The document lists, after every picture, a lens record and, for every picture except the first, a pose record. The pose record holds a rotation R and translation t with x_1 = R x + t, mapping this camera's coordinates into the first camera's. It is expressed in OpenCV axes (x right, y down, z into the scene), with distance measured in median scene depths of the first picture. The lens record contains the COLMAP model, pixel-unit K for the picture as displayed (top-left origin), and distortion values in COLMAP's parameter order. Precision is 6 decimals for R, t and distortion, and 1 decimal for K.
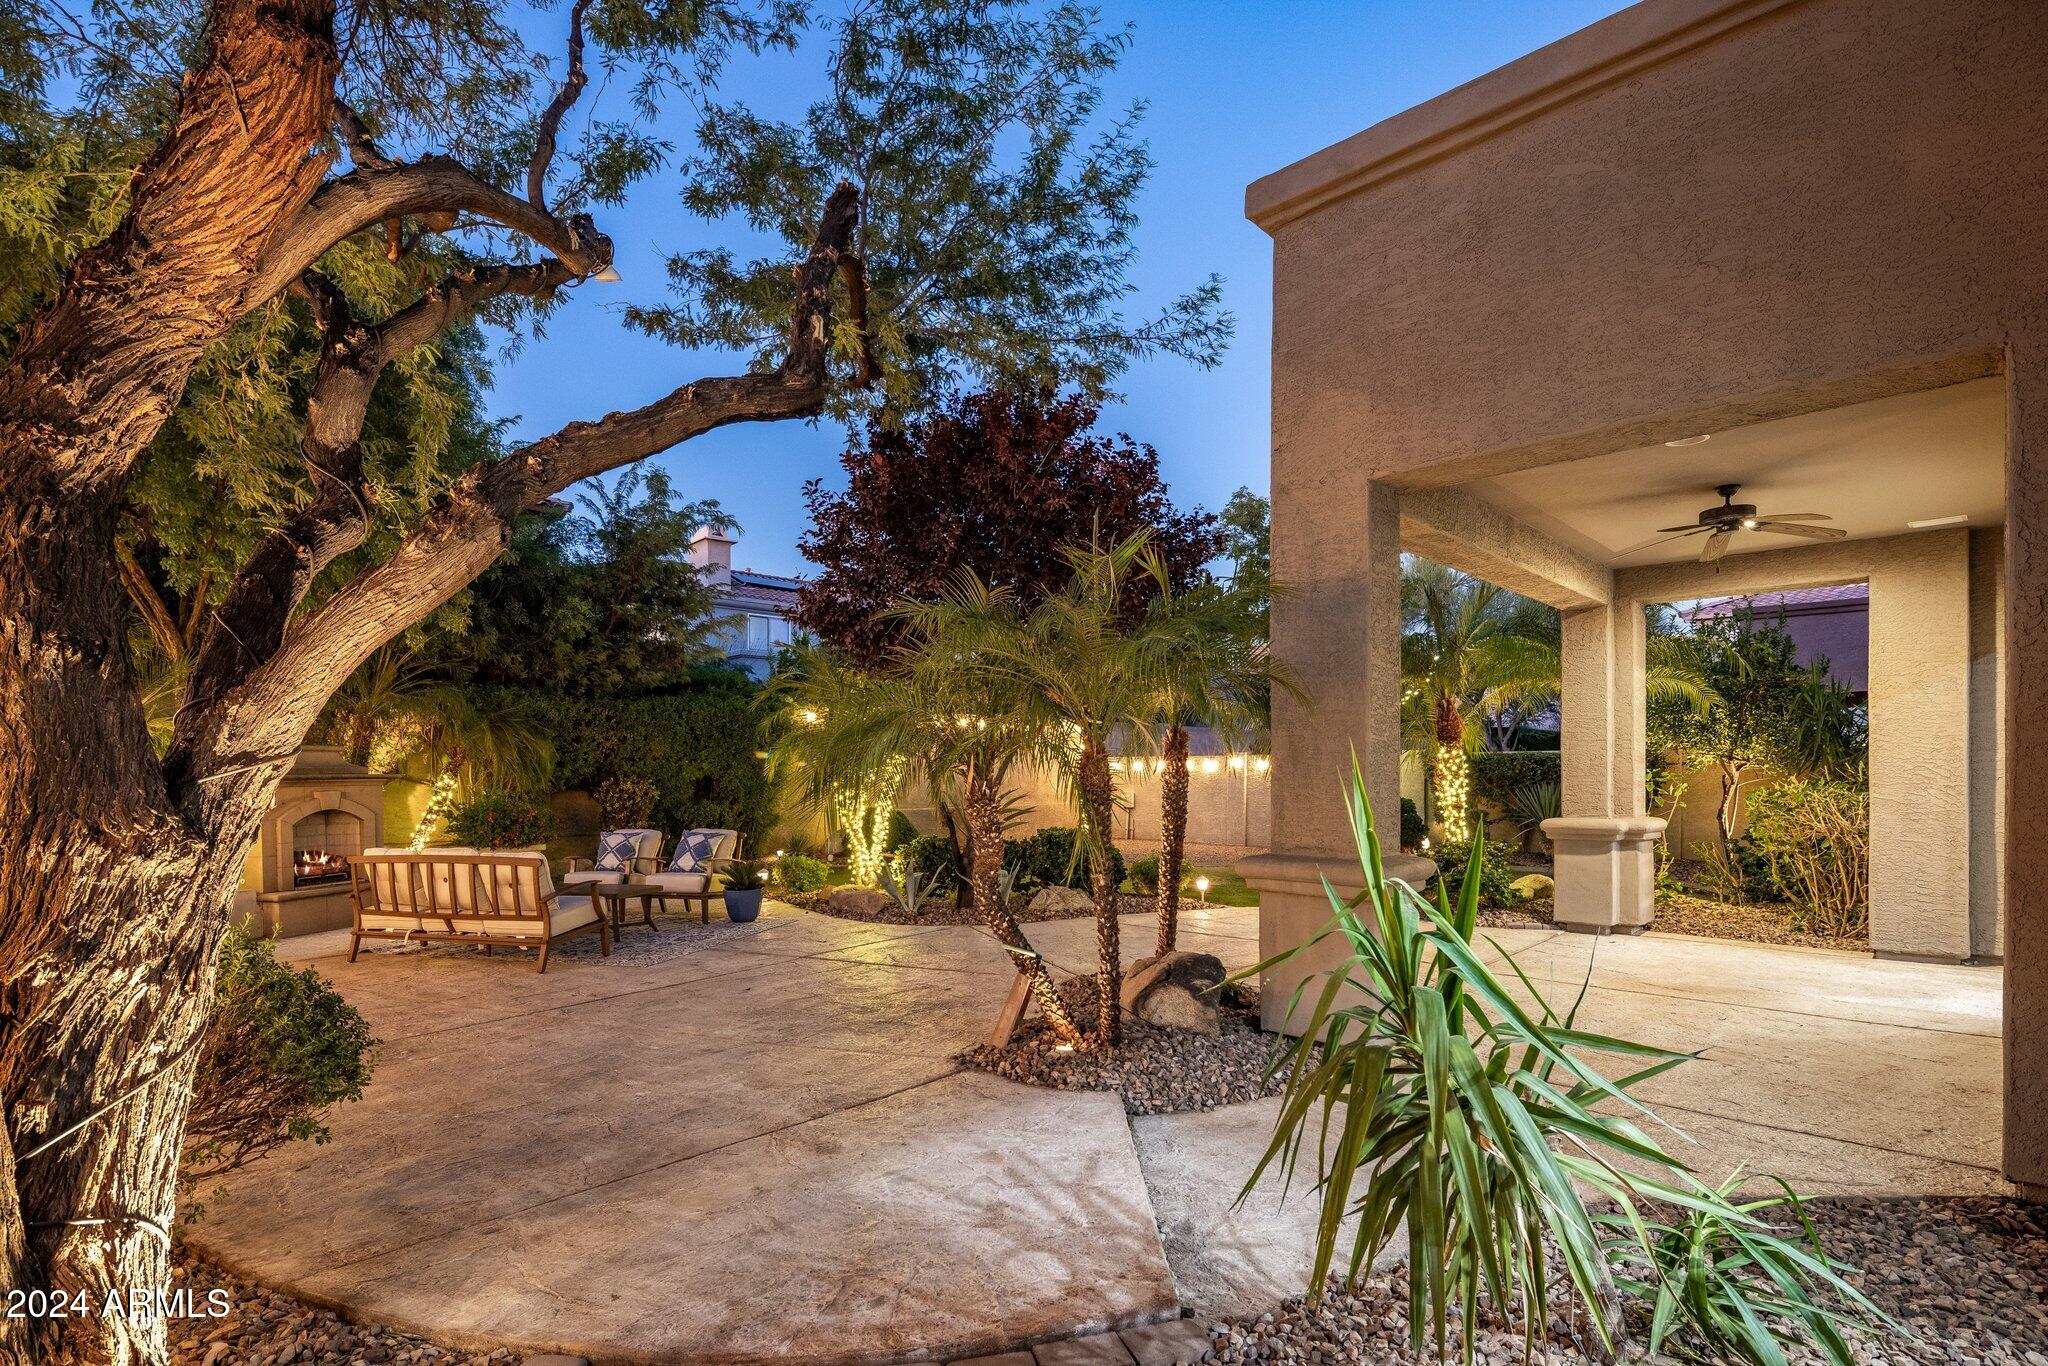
lens RADIAL K [[976.2, 0, 1036.3], [0, 976.2, 769.4], [0, 0, 1]] dist [0.001604, -0.000232]
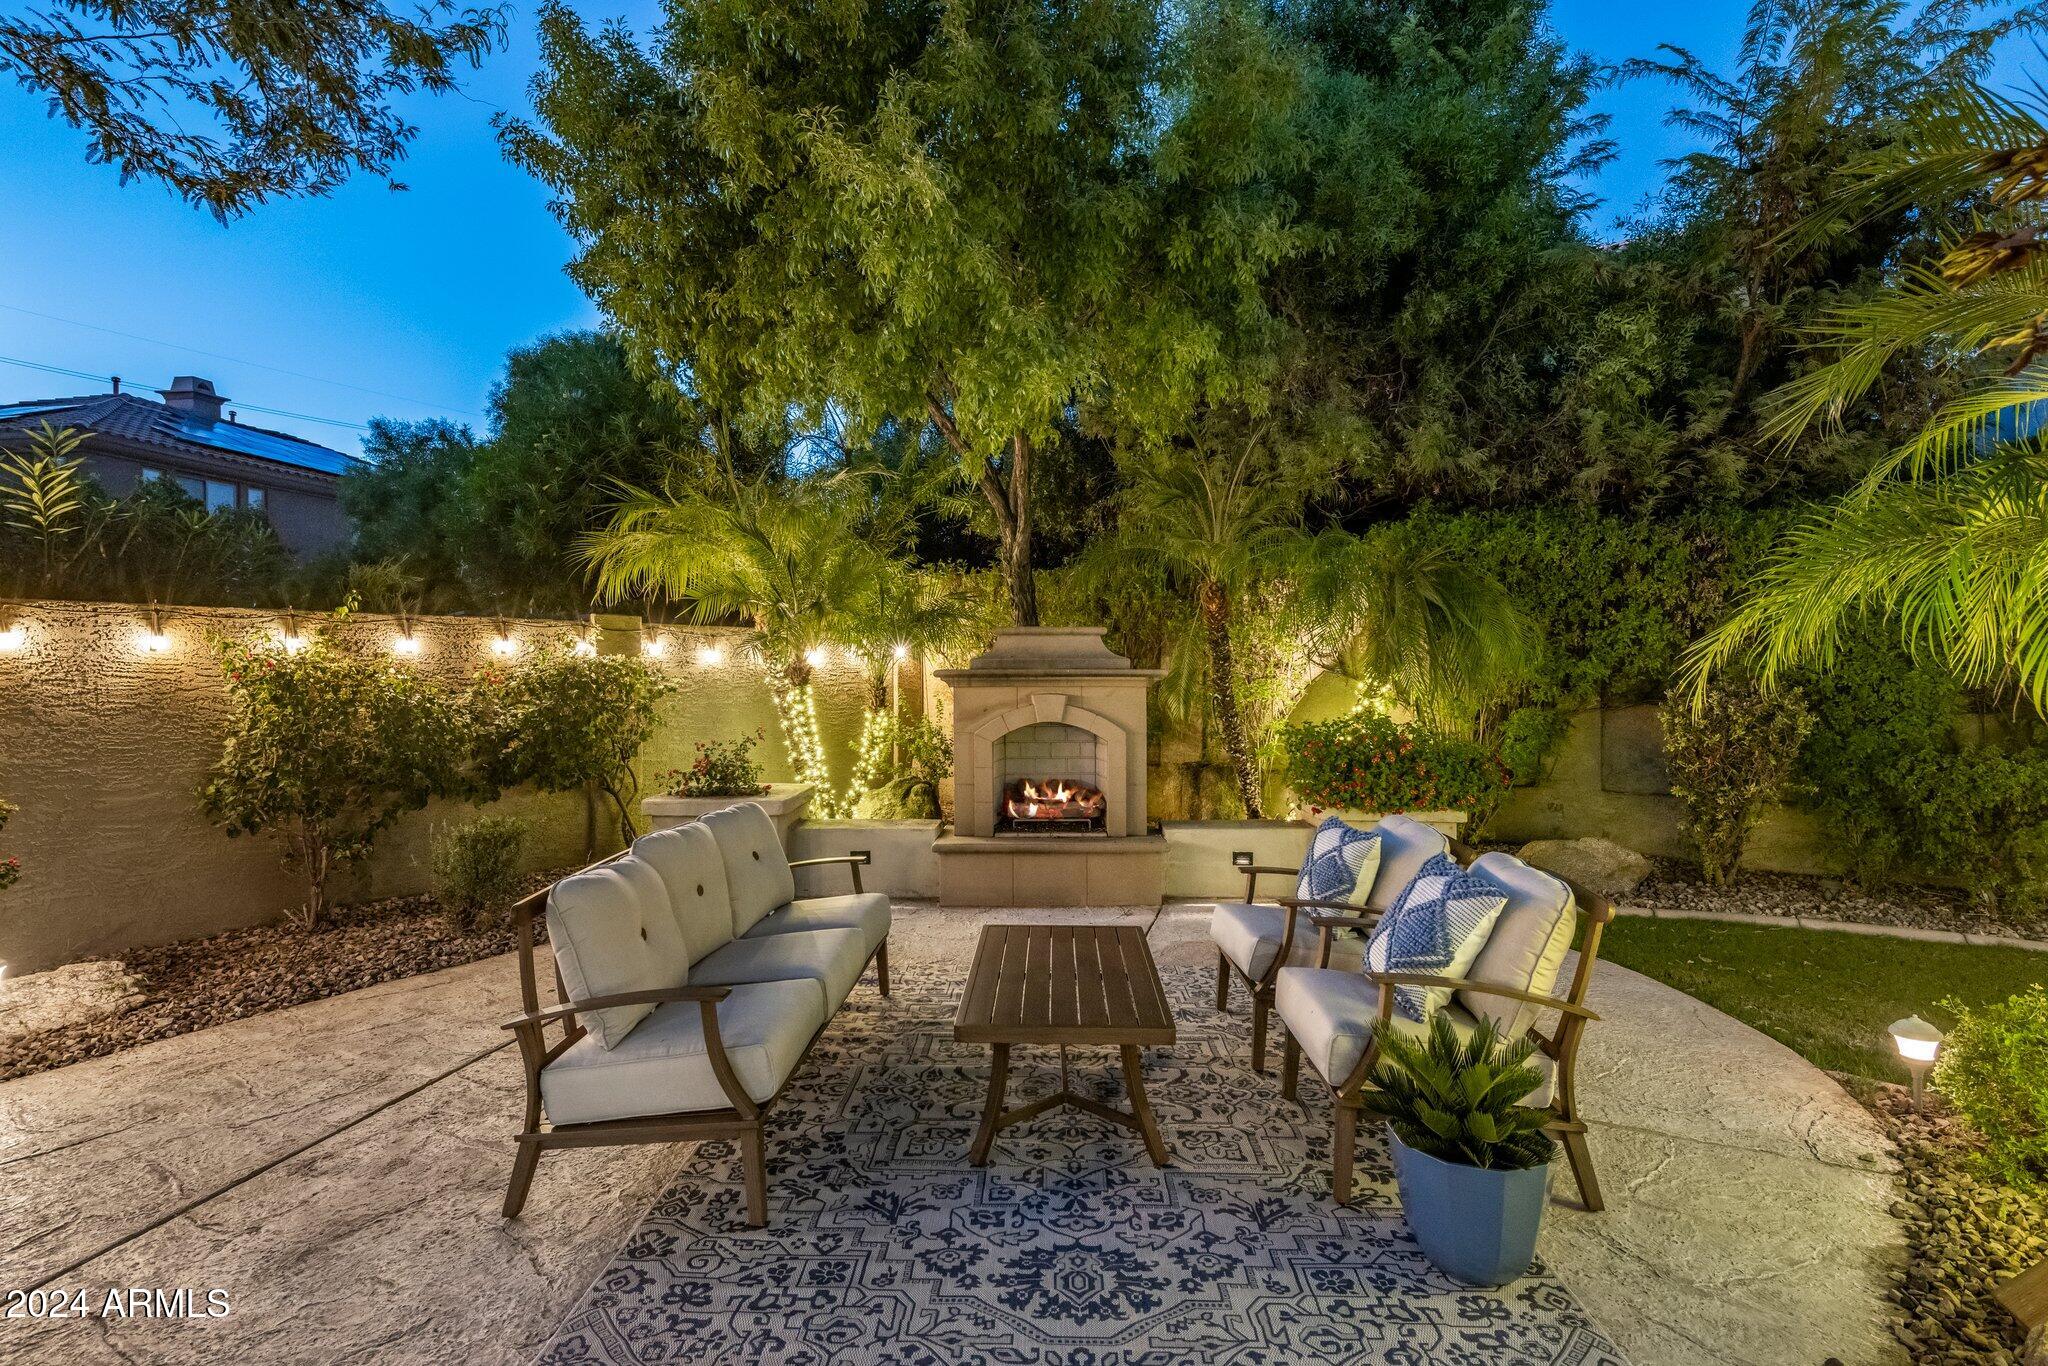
lens RADIAL K [[976.2, 0, 1025.5], [0, 976.2, 672.2], [0, 0, 1]] dist [0.001604, -0.000232]
pose [[0.226039, 0.011615, -0.974049, -0.068911], [-0.002111, 0.999932, 0.011434, -0.000401], [0.974116, -0.000528, 0.226048, 0.686703]]
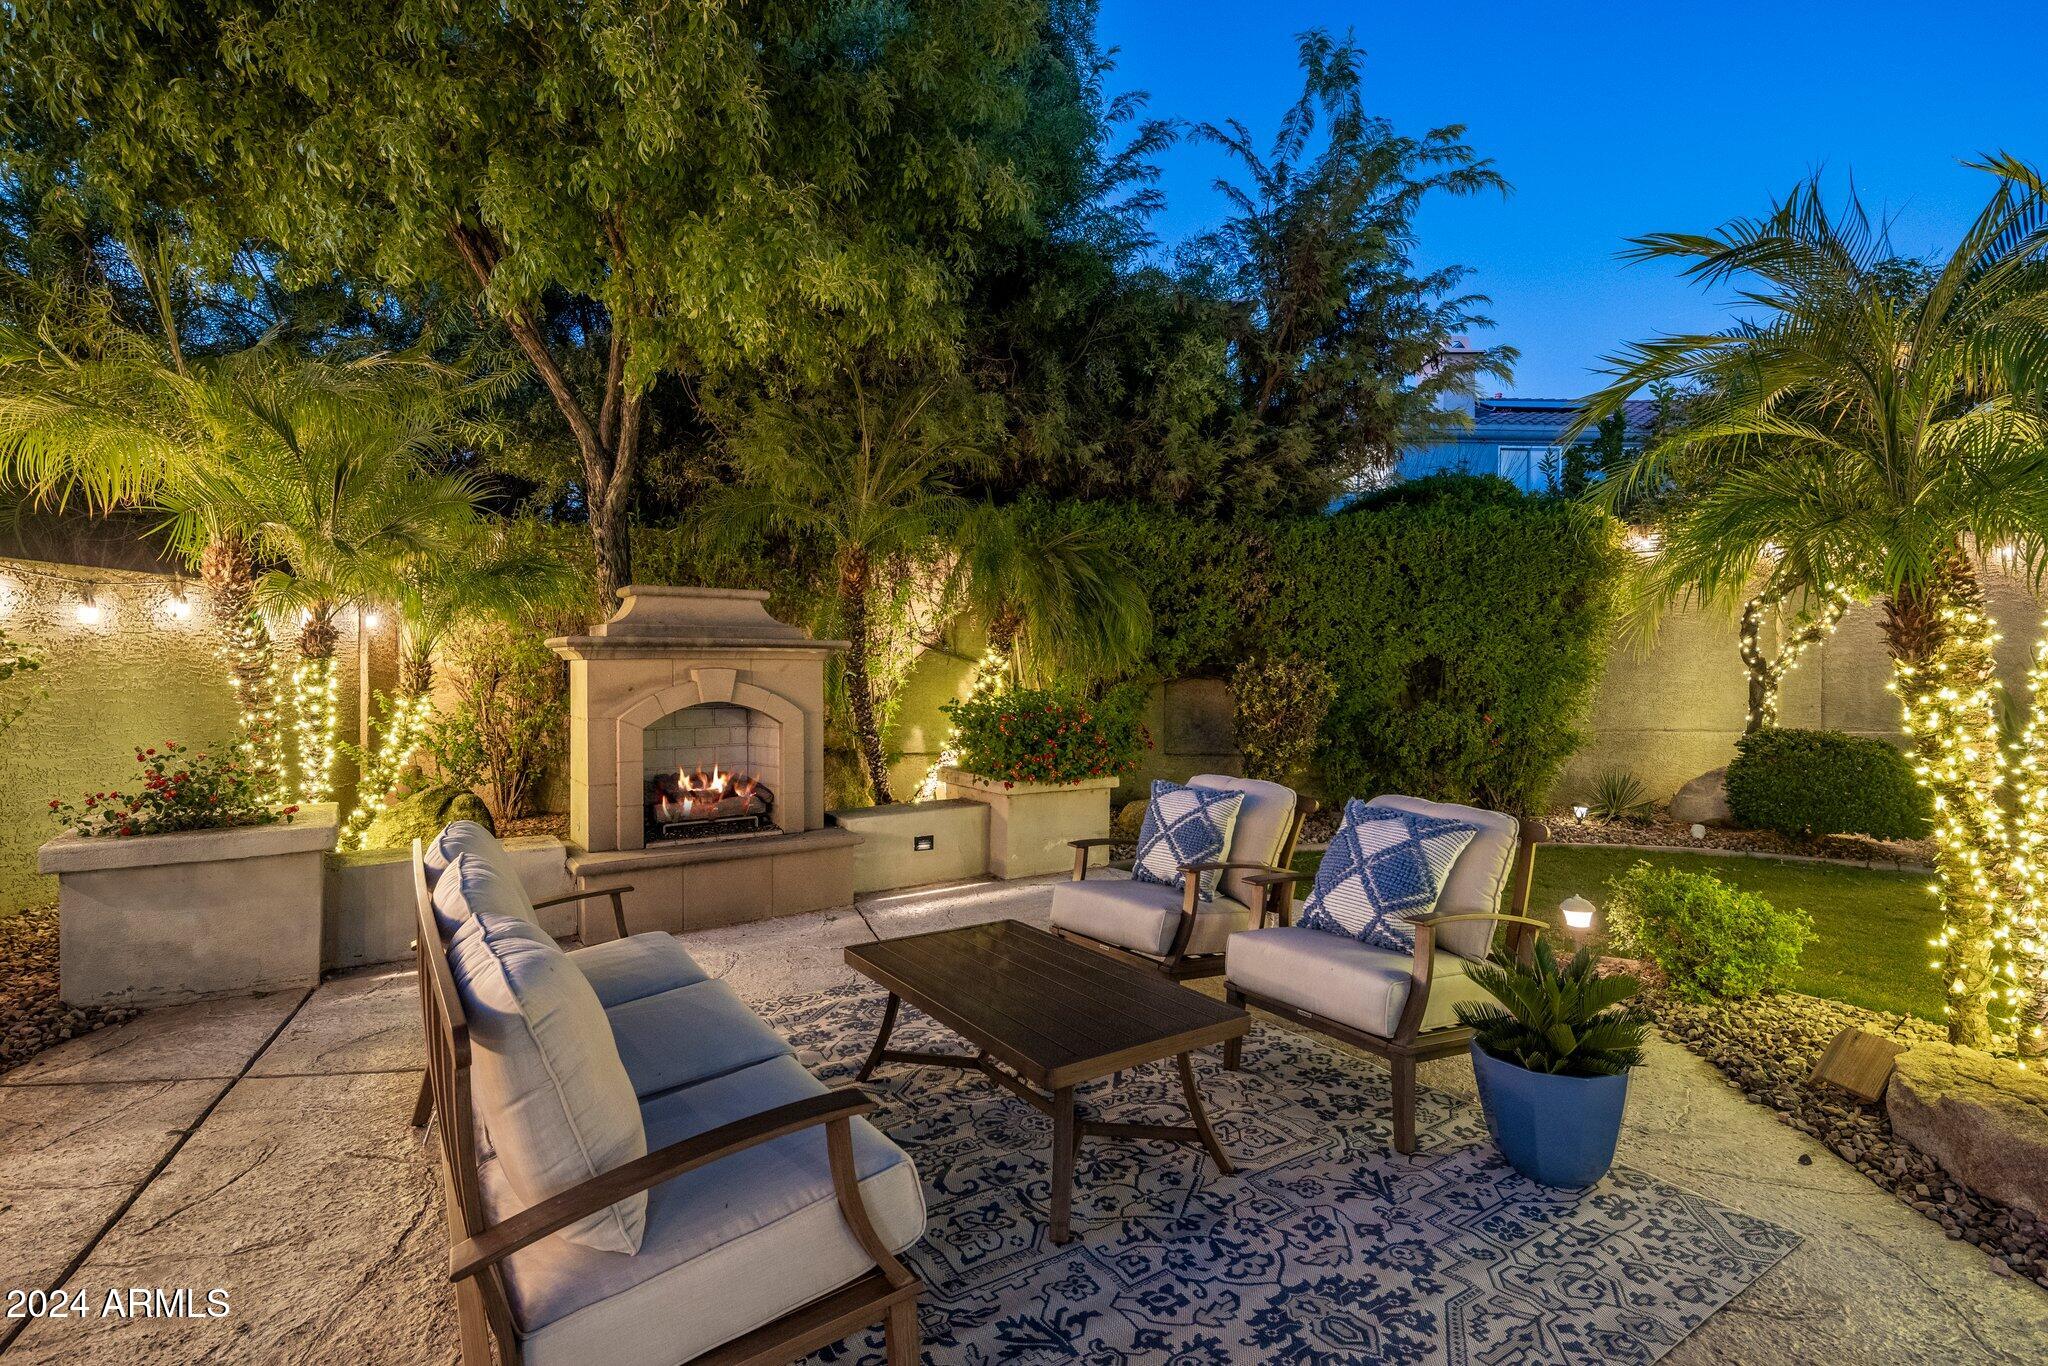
lens RADIAL K [[976.2, 0, 1021.2], [0, 976.2, 672.6], [0, 0, 1]] dist [0.001604, -0.000232]
pose [[0.743891, 0.015463, -0.668122, -0.190483], [-0.008552, 0.999871, 0.013619, 0.012662], [0.668246, -0.004417, 0.743927, 0.582659]]
